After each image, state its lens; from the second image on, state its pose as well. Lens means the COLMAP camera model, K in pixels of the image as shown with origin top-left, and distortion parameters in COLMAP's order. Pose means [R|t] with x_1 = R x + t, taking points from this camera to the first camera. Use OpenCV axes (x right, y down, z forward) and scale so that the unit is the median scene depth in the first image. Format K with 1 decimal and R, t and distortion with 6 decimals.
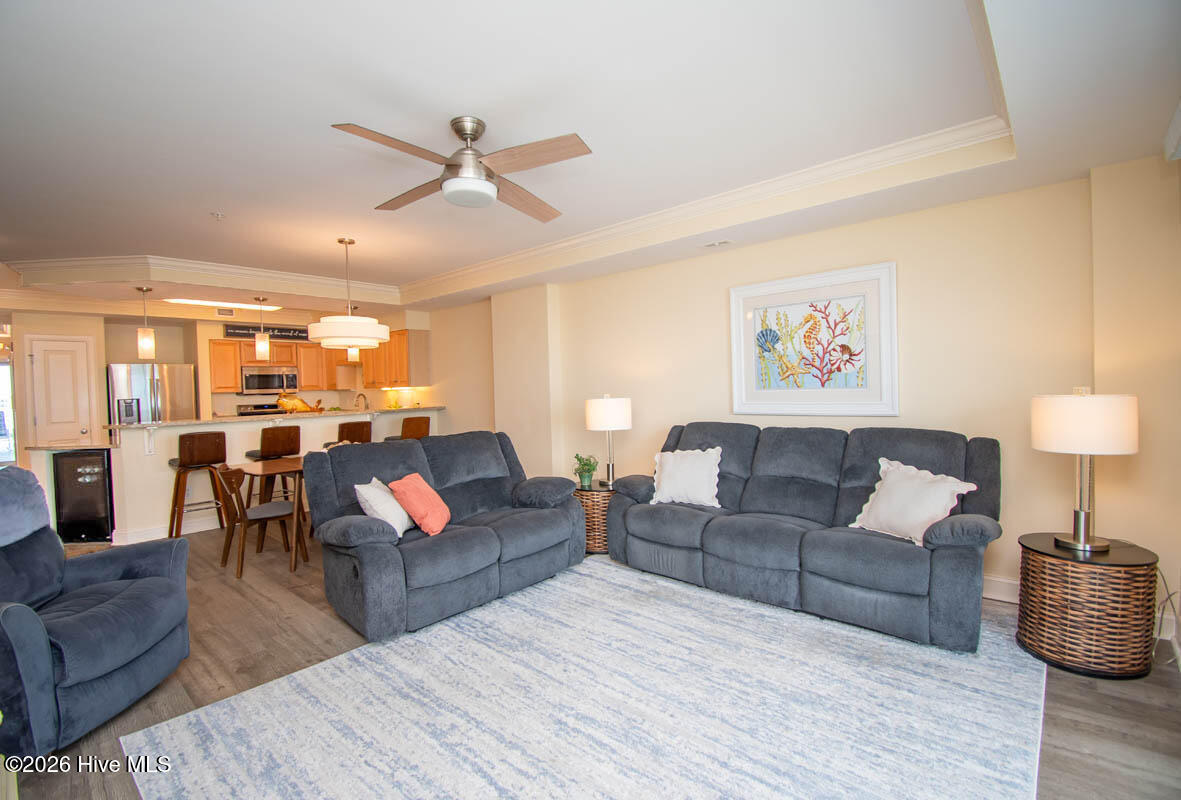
lens RADIAL K [[534.2, 0, 587.8], [0, 534.2, 397.1], [0, 0, 1]] dist [-0.003570, -0.001382]
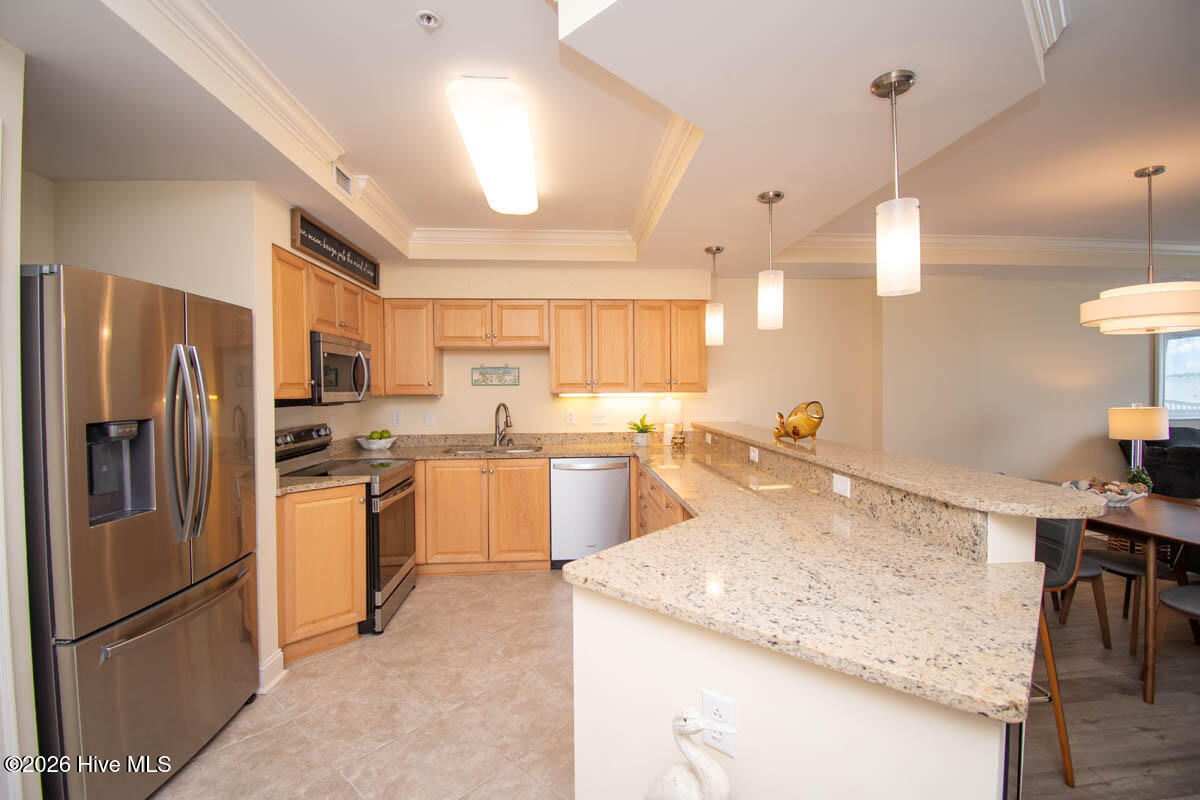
lens RADIAL K [[528.5, 0, 602.7], [0, 528.5, 396.7], [0, 0, 1]] dist [0.000665, -0.013775]
pose [[0.693588, 0.012876, 0.720257, -0.781096], [0.004630, 0.999740, -0.022331, -0.000908], [-0.720357, 0.018823, 0.693348, 0.594023]]
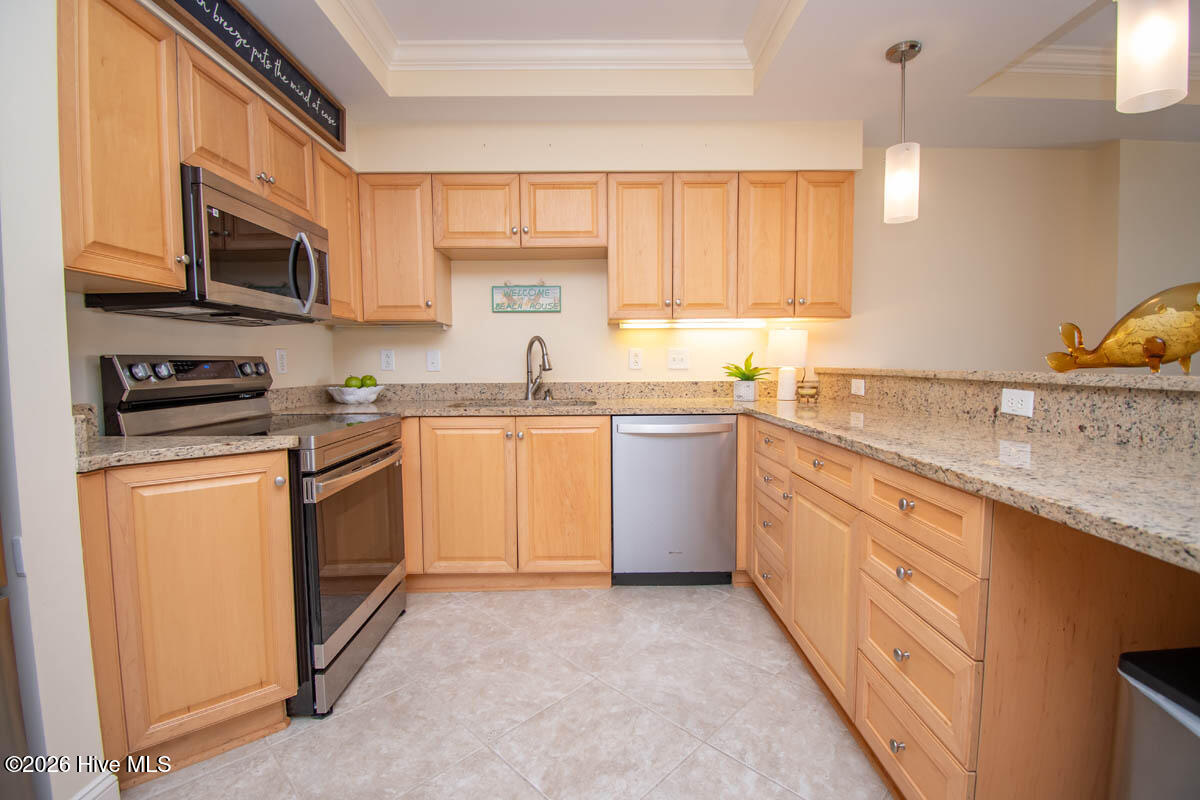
lens RADIAL K [[530.1, 0, 597.5], [0, 530.1, 399.0], [0, 0, 1]] dist [-0.000234, -0.000206]
pose [[0.740944, -0.022820, 0.671179, -0.673937], [0.001957, 0.999492, 0.031823, 0.026095], [-0.671564, -0.022266, 0.740612, 0.749016]]
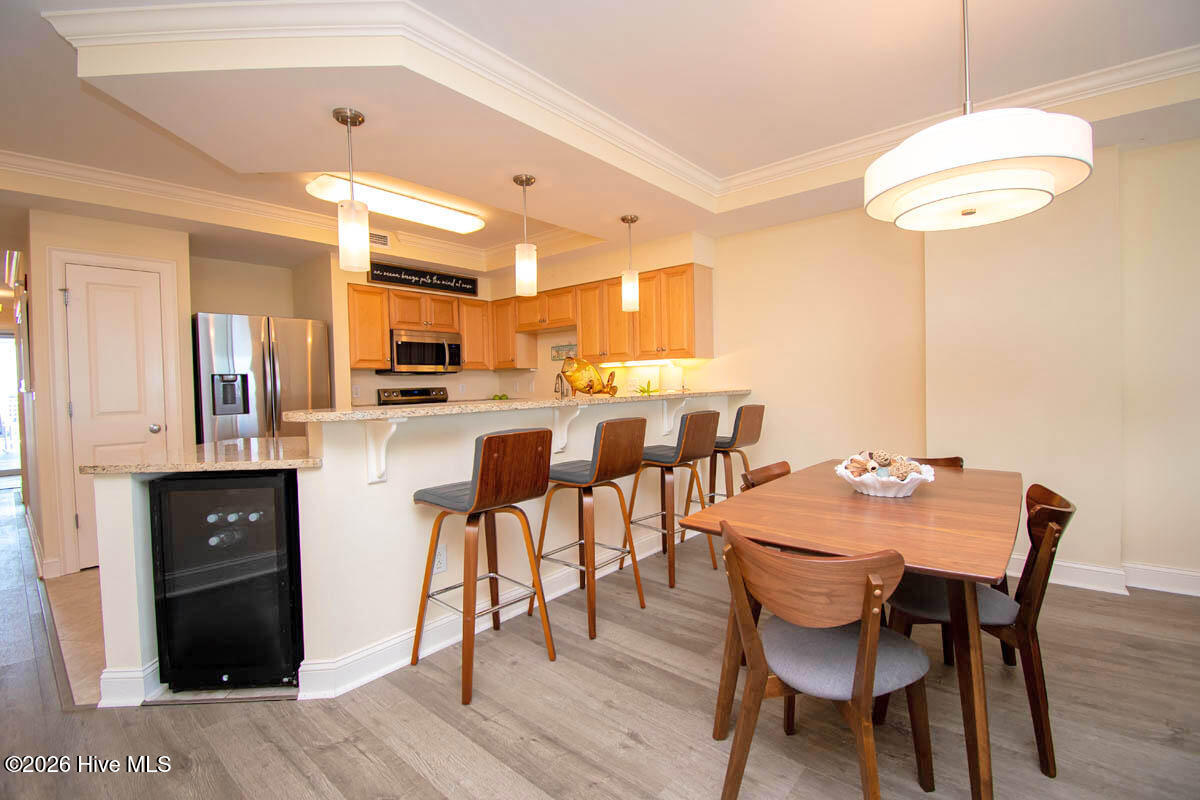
lens RADIAL K [[525.1, 0, 606.7], [0, 525.1, 396.0], [0, 0, 1]] dist [-0.000765, -0.000256]
pose [[0.999447, 0.004425, 0.032961, -0.411144], [-0.004354, 0.999988, -0.002225, 0.024499], [-0.032970, 0.002080, 0.999454, 0.357946]]
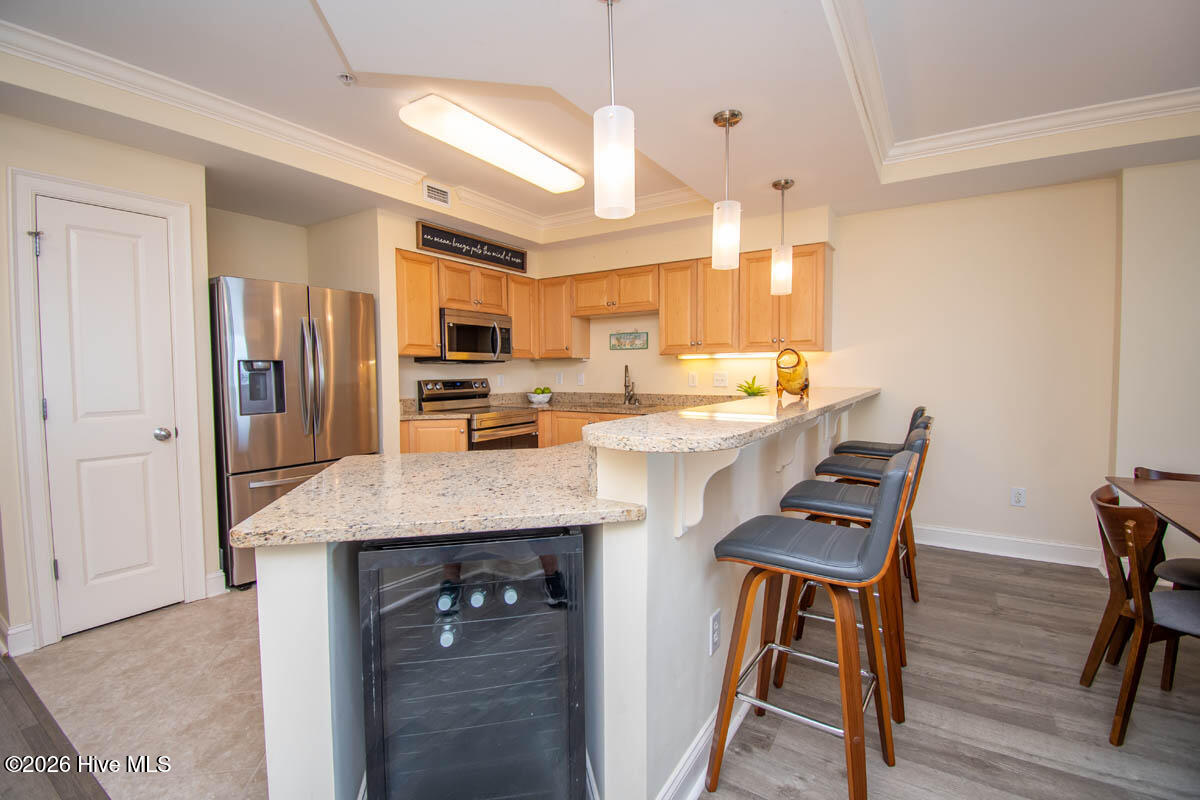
lens RADIAL K [[524.1, 0, 604.1], [0, 524.1, 396.0], [0, 0, 1]] dist [-0.003942, -0.000617]
pose [[0.985472, 0.012246, 0.169393, -0.580272], [-0.015513, 0.999718, 0.017976, 0.018716], [-0.169125, -0.020343, 0.985385, 0.461873]]
